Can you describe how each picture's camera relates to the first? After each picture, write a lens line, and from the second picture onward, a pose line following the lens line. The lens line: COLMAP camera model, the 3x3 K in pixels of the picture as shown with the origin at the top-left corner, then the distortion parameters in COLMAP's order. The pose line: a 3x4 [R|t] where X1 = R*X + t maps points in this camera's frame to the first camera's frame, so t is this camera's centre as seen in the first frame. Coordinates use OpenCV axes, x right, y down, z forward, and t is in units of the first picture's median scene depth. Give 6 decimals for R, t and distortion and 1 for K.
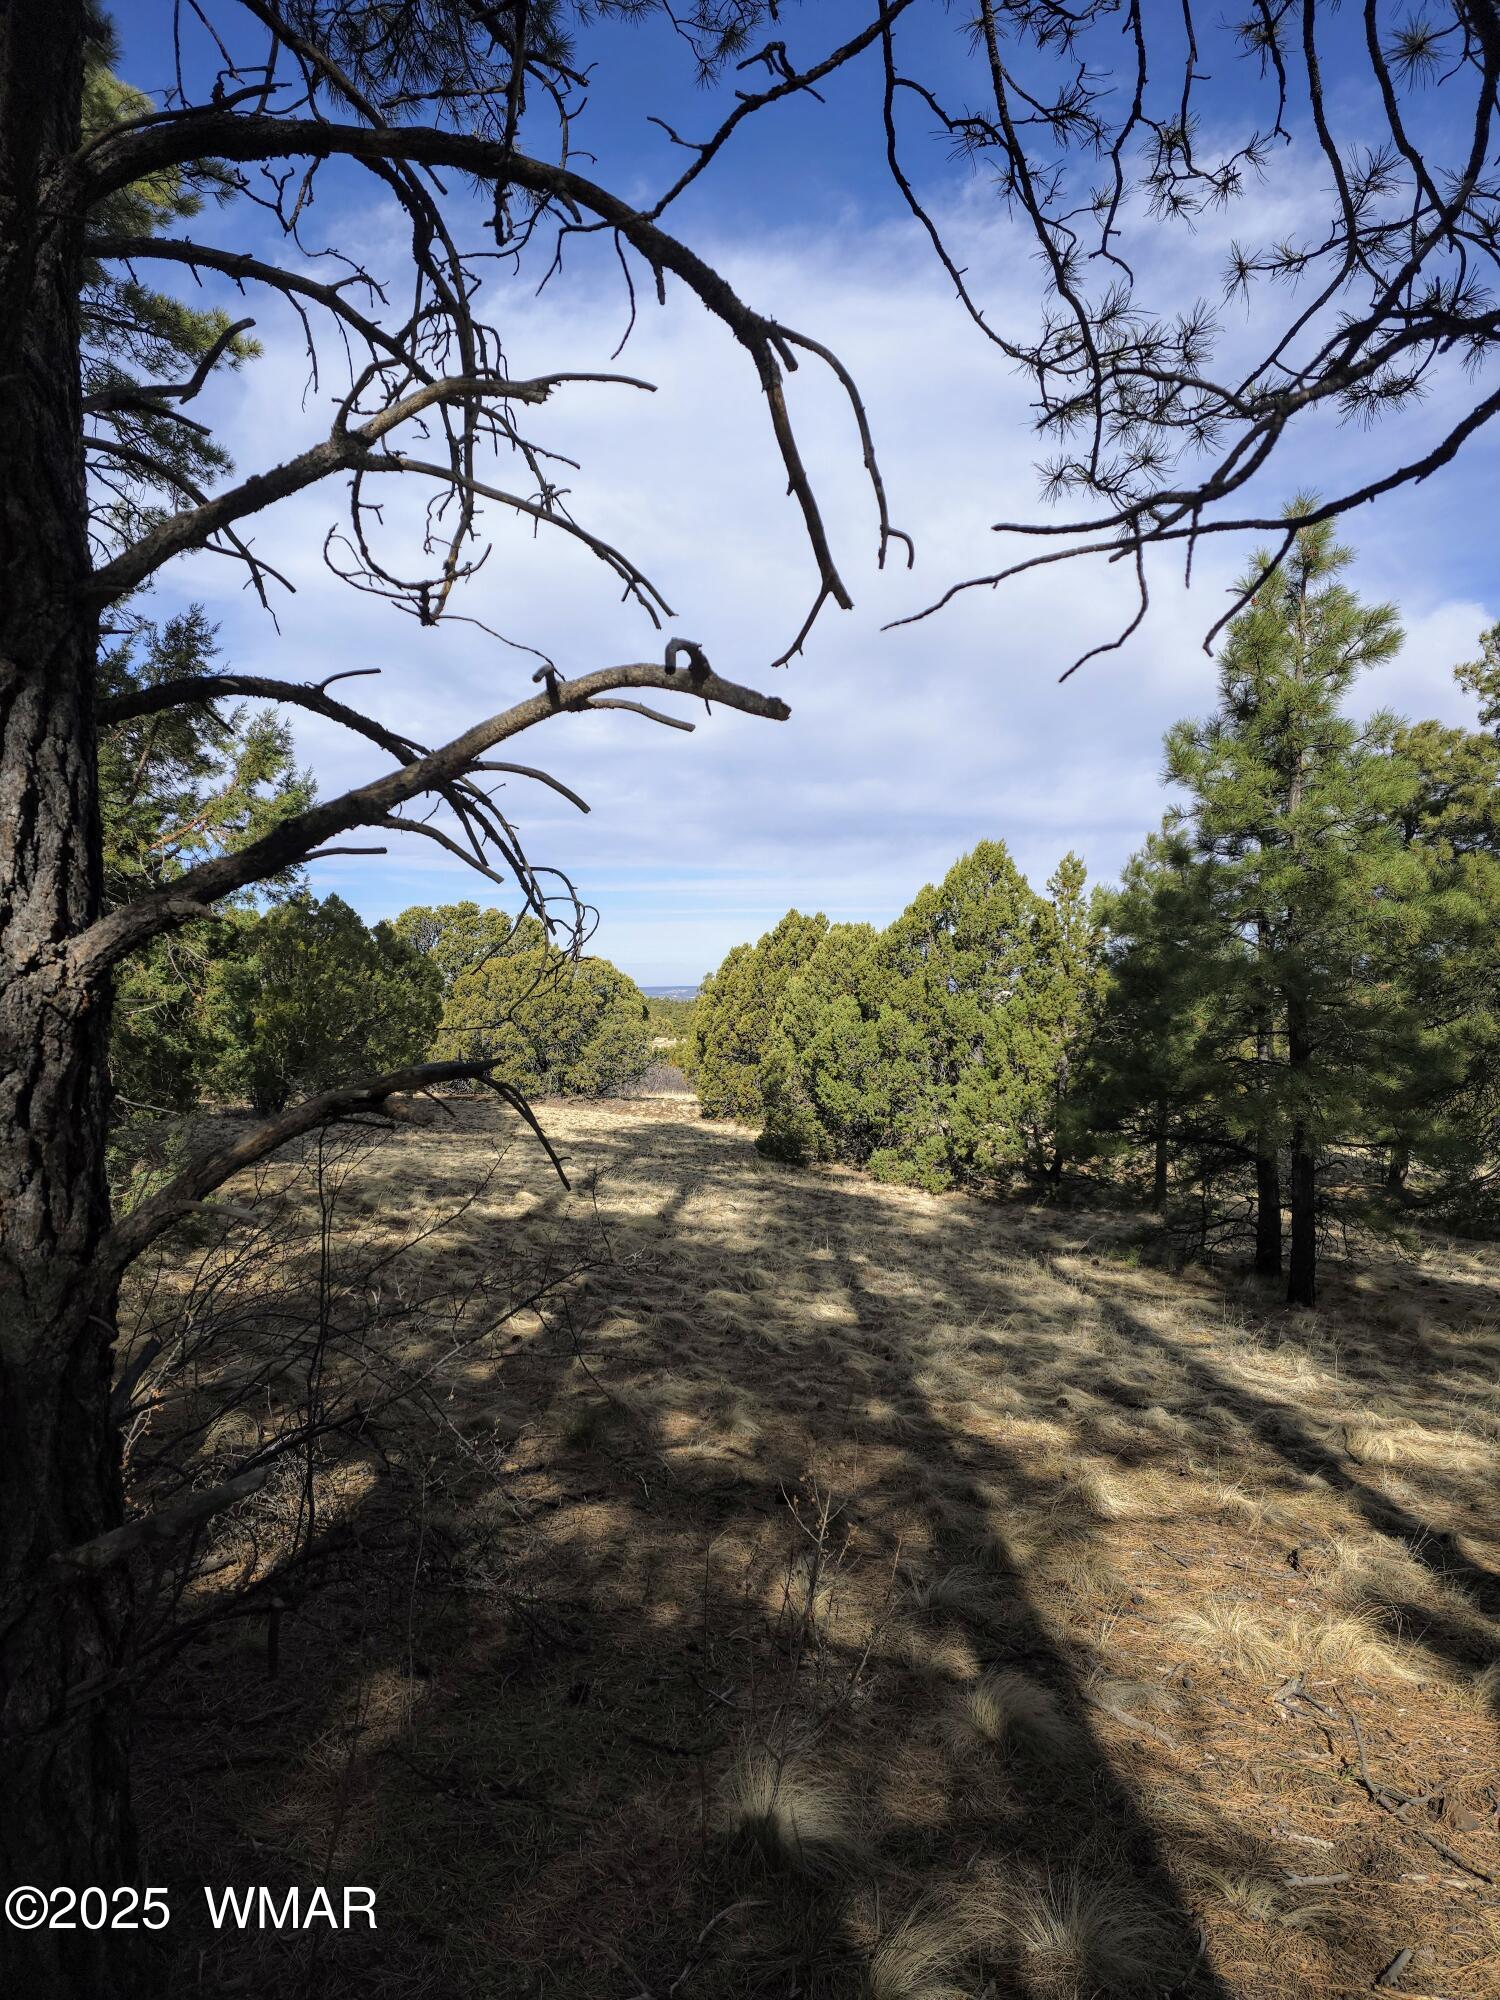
lens RADIAL K [[1331.4, 0, 750.0], [0, 1331.4, 1000.0], [0, 0, 1]] dist [0.070369, -0.065498]
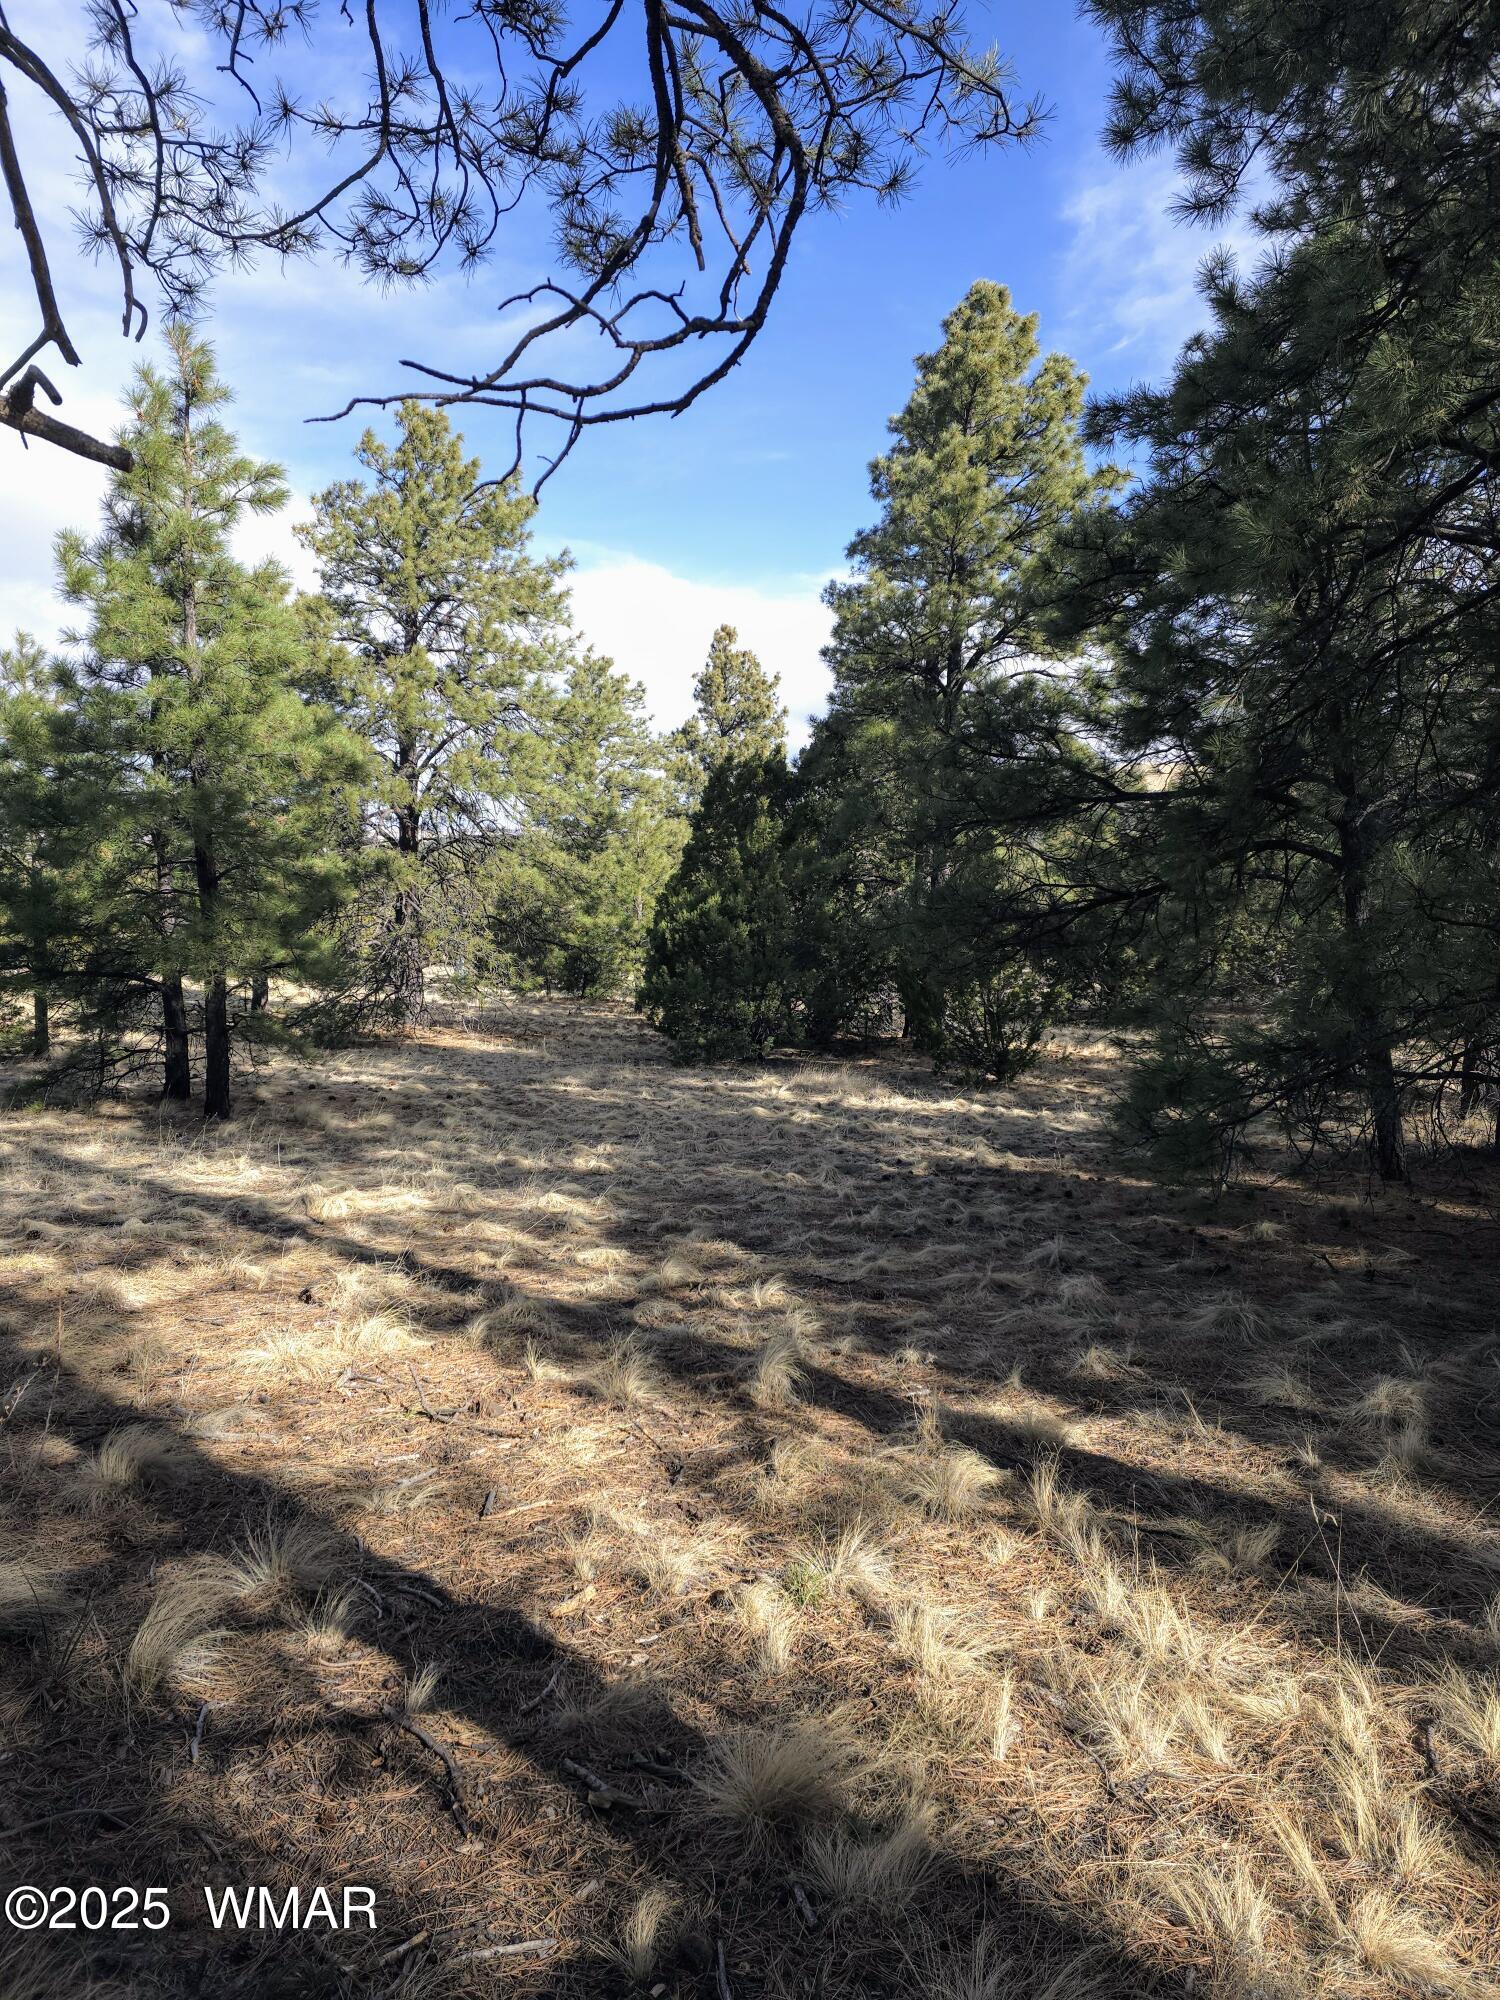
lens RADIAL K [[1331.4, 0, 750.0], [0, 1331.4, 1000.0], [0, 0, 1]] dist [0.070369, -0.065498]
pose [[0.674618, -0.090373, 0.732614, -0.096936], [0.009443, 0.993453, 0.113854, 0.018903], [-0.738107, -0.069890, 0.671054, -0.023328]]
